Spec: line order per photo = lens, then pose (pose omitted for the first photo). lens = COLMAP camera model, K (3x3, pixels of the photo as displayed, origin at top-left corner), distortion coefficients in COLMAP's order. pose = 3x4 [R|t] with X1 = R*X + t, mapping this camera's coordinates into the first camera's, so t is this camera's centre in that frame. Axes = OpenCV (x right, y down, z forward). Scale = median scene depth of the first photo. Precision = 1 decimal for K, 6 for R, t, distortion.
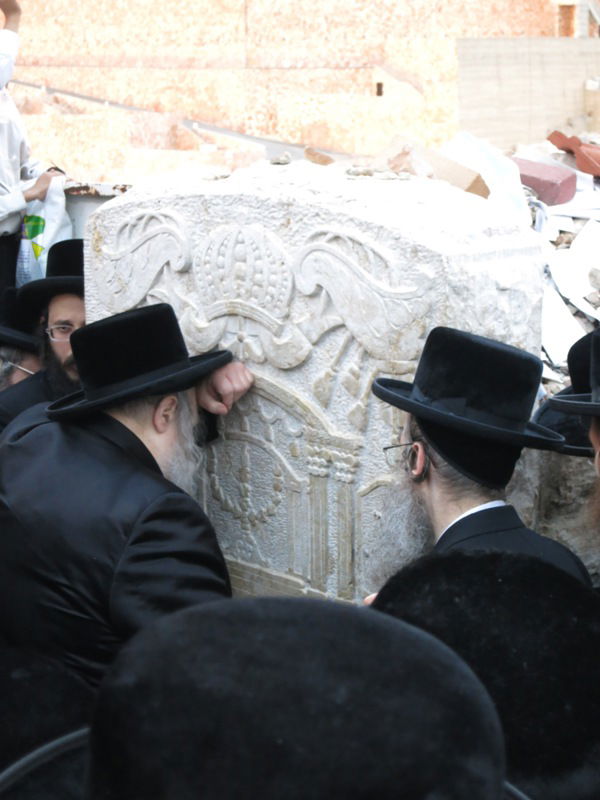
lens RADIAL K [[1827.2, 0, 299.4], [0, 1827.2, 400.1], [0, 0, 1]] dist [-0.160009, 0.000000]
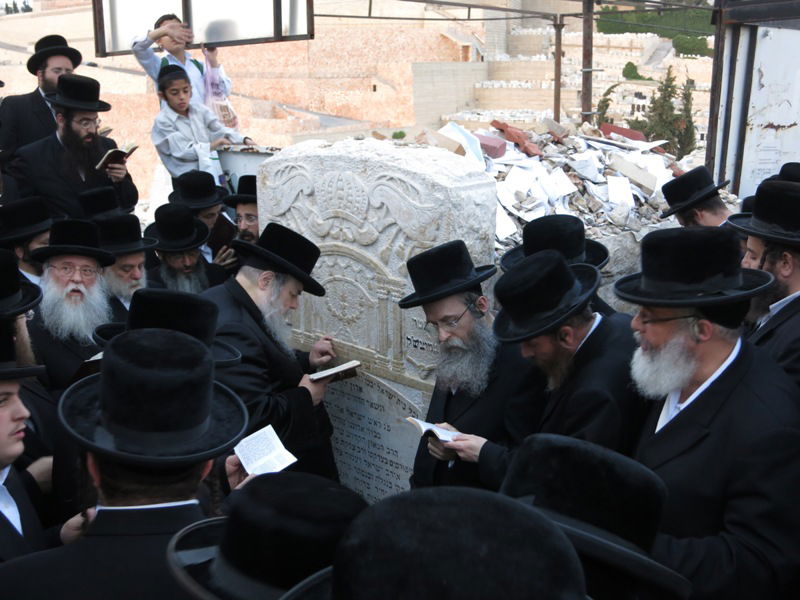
lens RADIAL K [[875.2, 0, 399.7], [0, 875.2, 302.4], [0, 0, 1]] dist [-0.057745, 0.000000]
pose [[0.997184, -0.019744, 0.072354, -0.037402], [0.014429, 0.997208, 0.073260, -0.022524], [-0.073599, -0.072010, 0.994685, 0.050309]]
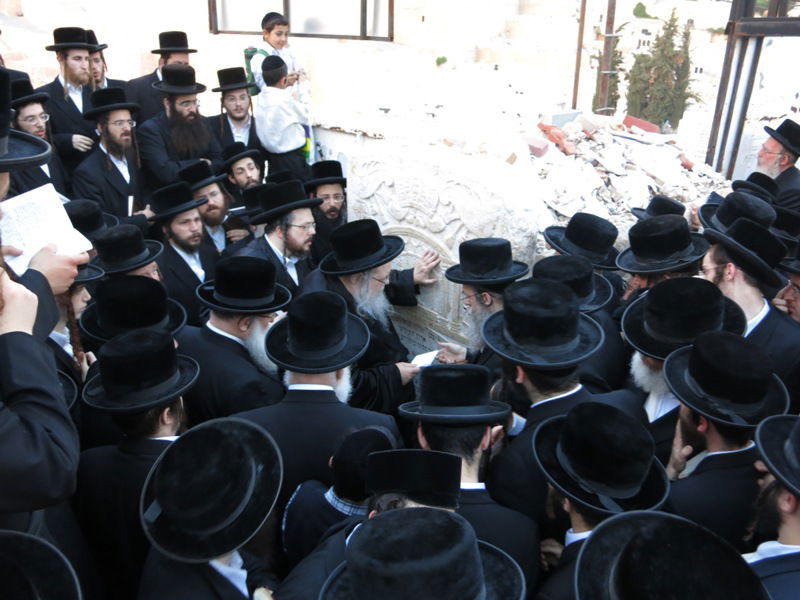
lens RADIAL K [[698.6, 0, 400.3], [0, 698.6, 298.0], [0, 0, 1]] dist [-0.049023, 0.006158]
pose [[0.999568, 0.012458, 0.026623, -0.073018], [-0.018112, 0.974406, 0.224063, -0.133559], [-0.023151, -0.224448, 0.974211, 0.045951]]
